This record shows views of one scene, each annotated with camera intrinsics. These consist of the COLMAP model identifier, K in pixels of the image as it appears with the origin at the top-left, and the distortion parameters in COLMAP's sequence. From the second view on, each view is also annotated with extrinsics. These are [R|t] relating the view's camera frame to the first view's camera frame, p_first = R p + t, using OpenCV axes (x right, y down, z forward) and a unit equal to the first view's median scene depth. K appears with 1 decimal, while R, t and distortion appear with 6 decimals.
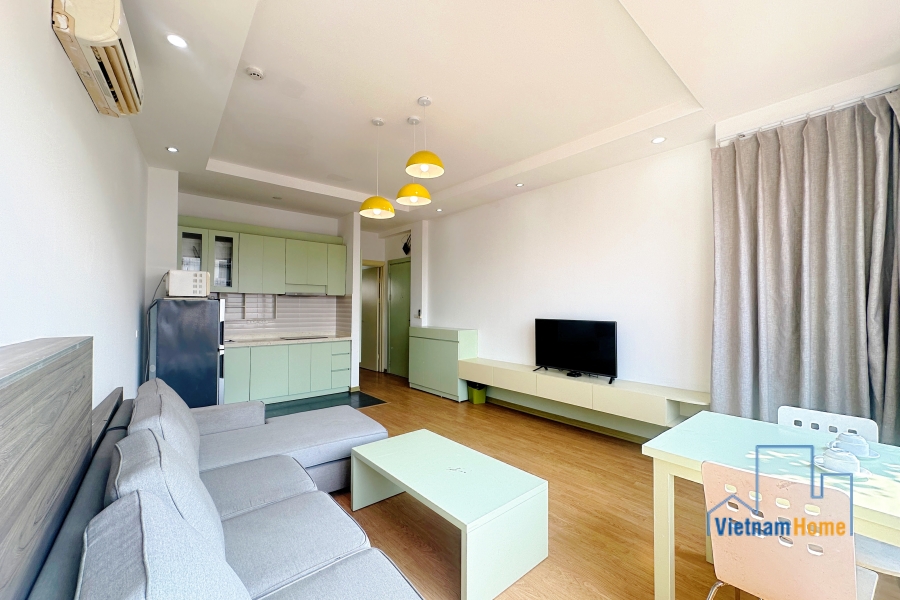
lens RADIAL K [[359.5, 0, 450.0], [0, 359.5, 300.0], [0, 0, 1]] dist [0.000282, 0.000046]
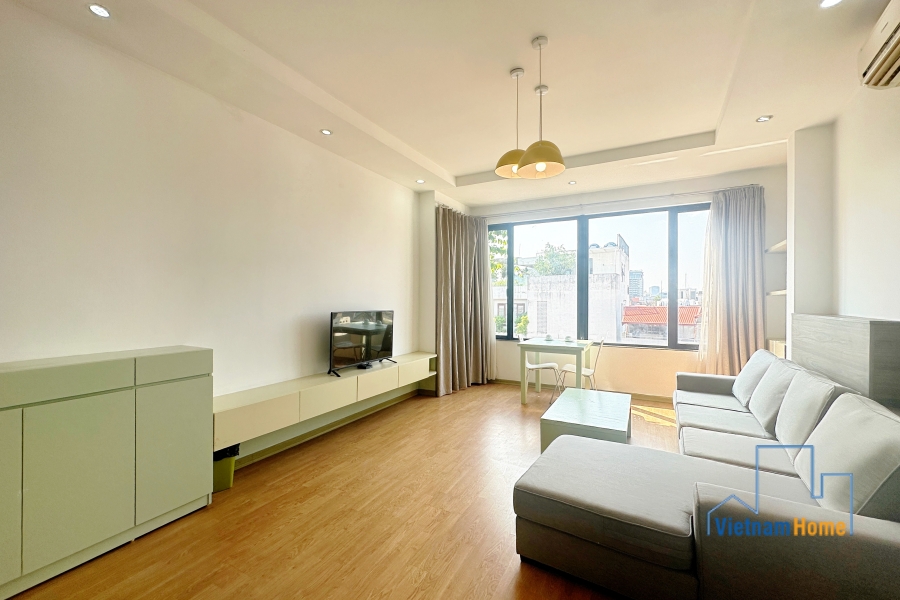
lens RADIAL K [[359.5, 0, 450.0], [0, 359.5, 300.0], [0, 0, 1]] dist [0.000282, 0.000046]
pose [[-0.355054, -0.005599, 0.934829, -0.644174], [-0.021553, 0.999765, -0.002198, 0.021658], [-0.934597, -0.020928, -0.355091, 1.112315]]
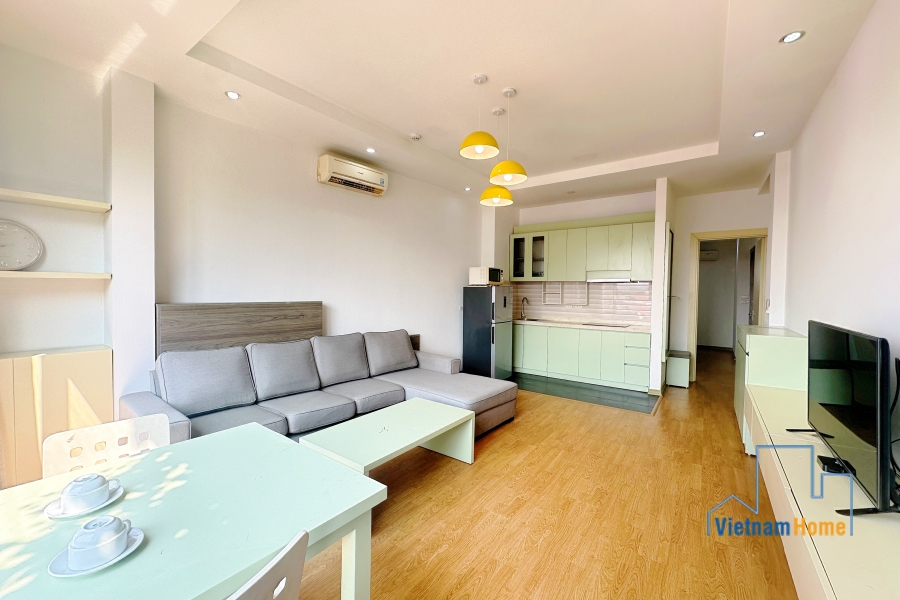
lens RADIAL K [[359.5, 0, 450.0], [0, 359.5, 300.0], [0, 0, 1]] dist [0.000282, 0.000046]
pose [[0.231836, 0.023106, -0.972480, 0.612649], [0.006757, 0.999655, 0.025363, 0.012250], [0.972731, -0.012451, 0.231600, 0.486368]]
